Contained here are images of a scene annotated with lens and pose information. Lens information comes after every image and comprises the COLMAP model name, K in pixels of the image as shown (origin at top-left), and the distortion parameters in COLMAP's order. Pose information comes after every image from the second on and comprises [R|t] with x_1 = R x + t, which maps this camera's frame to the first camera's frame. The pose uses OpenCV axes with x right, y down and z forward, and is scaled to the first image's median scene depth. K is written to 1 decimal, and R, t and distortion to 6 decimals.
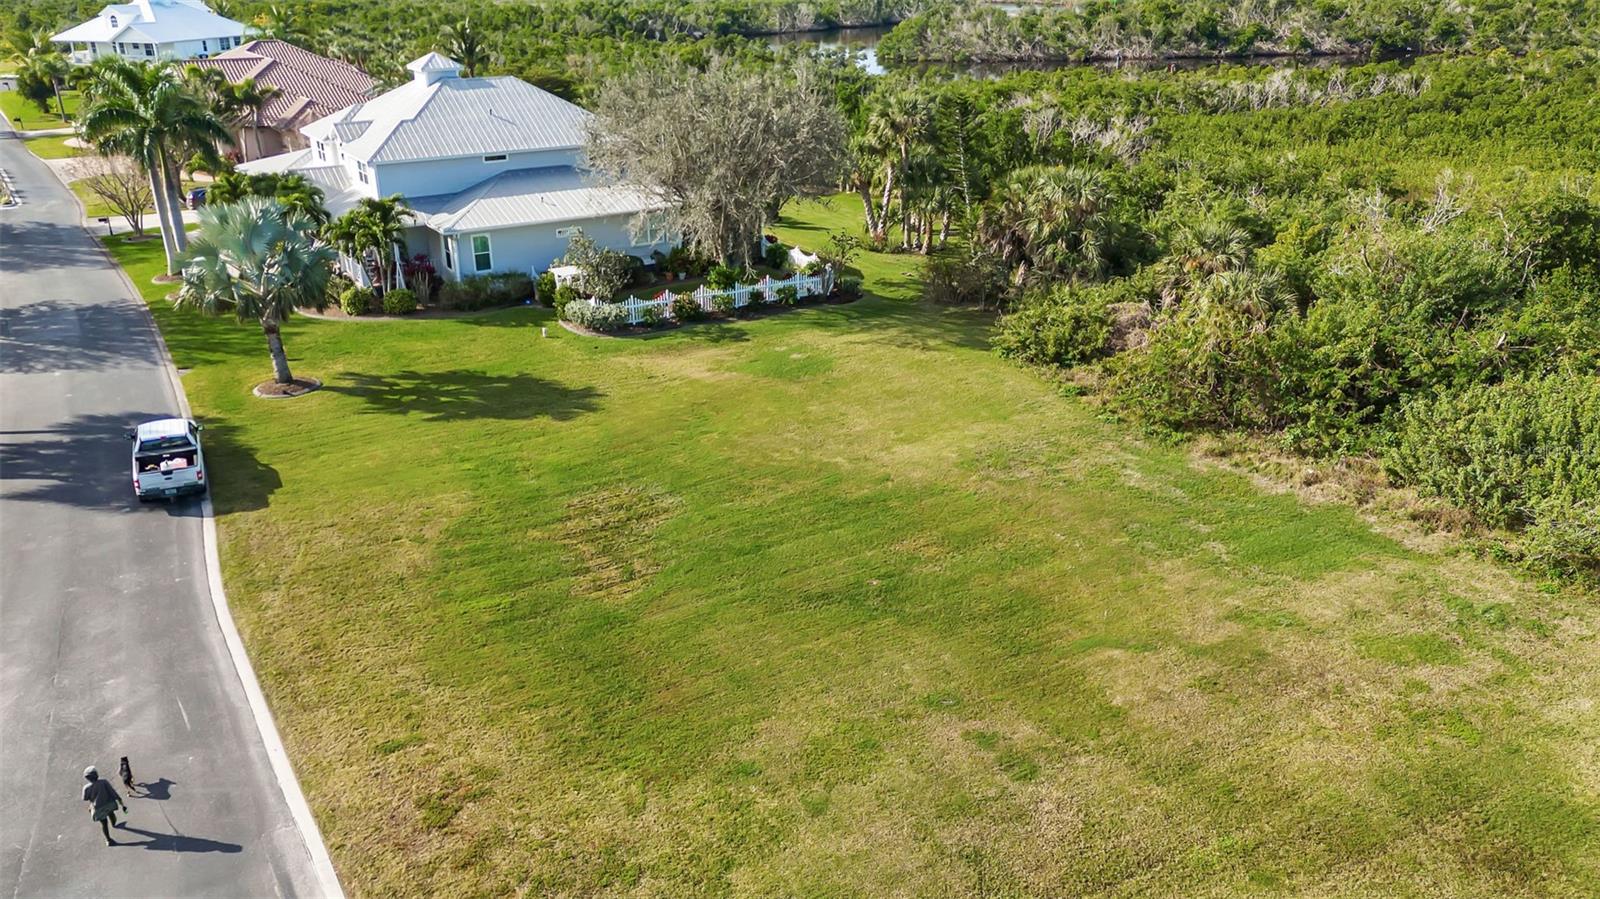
lens RADIAL K [[1190.3, 0, 800.0], [0, 1190.3, 449.5], [0, 0, 1]] dist [0.089291, -0.084148]
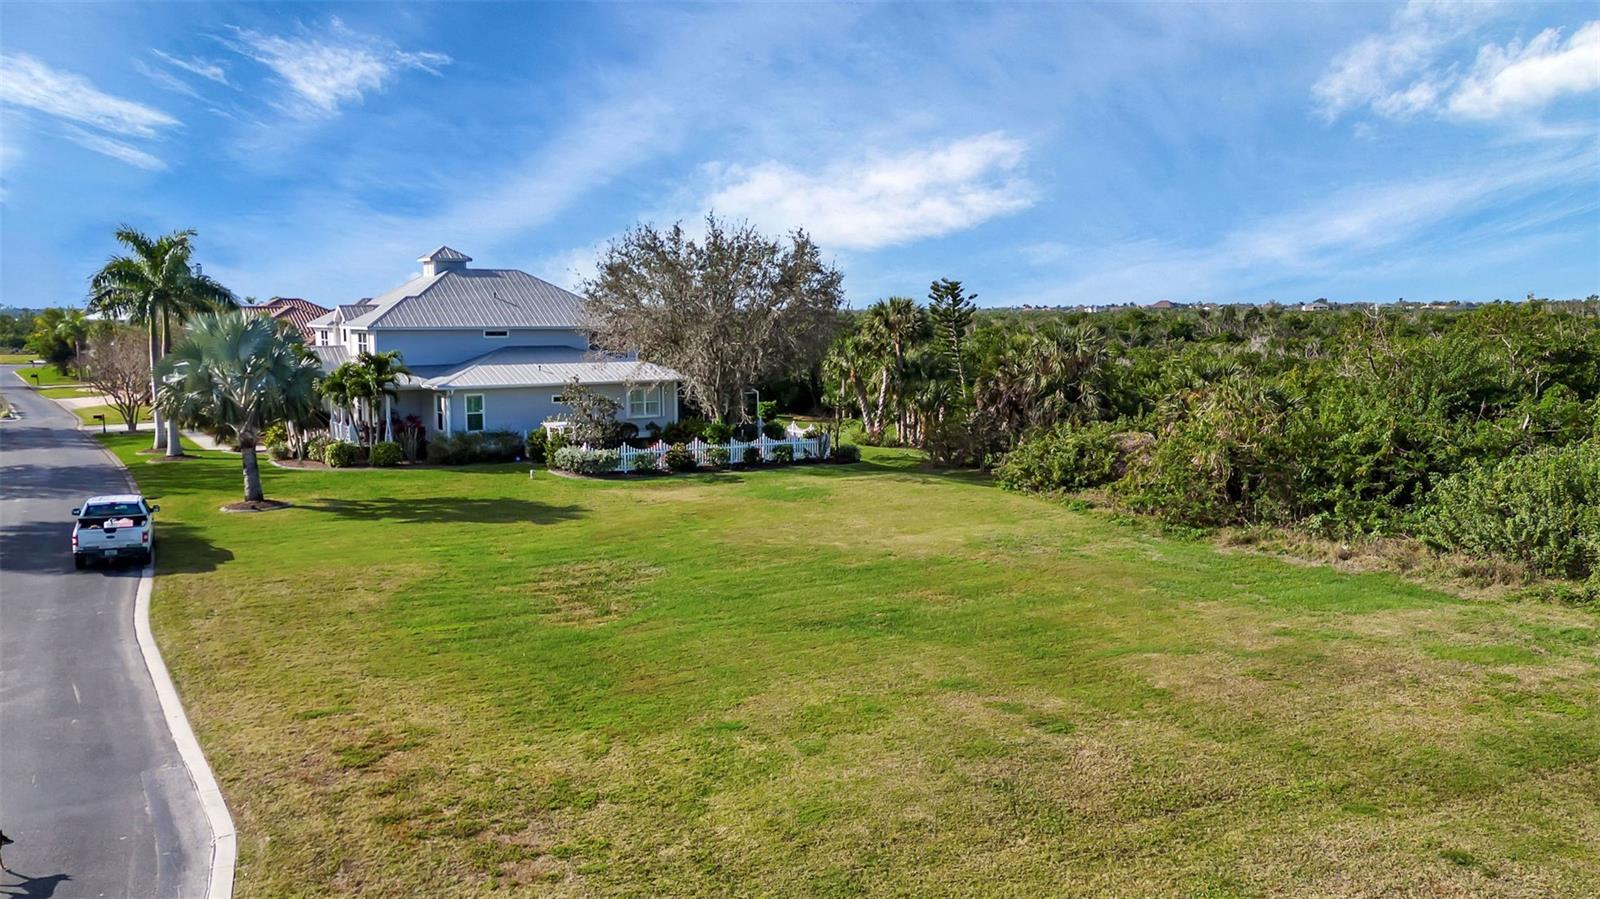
lens RADIAL K [[1190.3, 0, 800.0], [0, 1190.3, 449.5], [0, 0, 1]] dist [0.089291, -0.084148]
pose [[0.999998, 0.000977, 0.001953, 0.001748], [-0.000409, 0.962347, -0.271822, 0.188679], [-0.002145, 0.271821, 0.962346, 0.081016]]
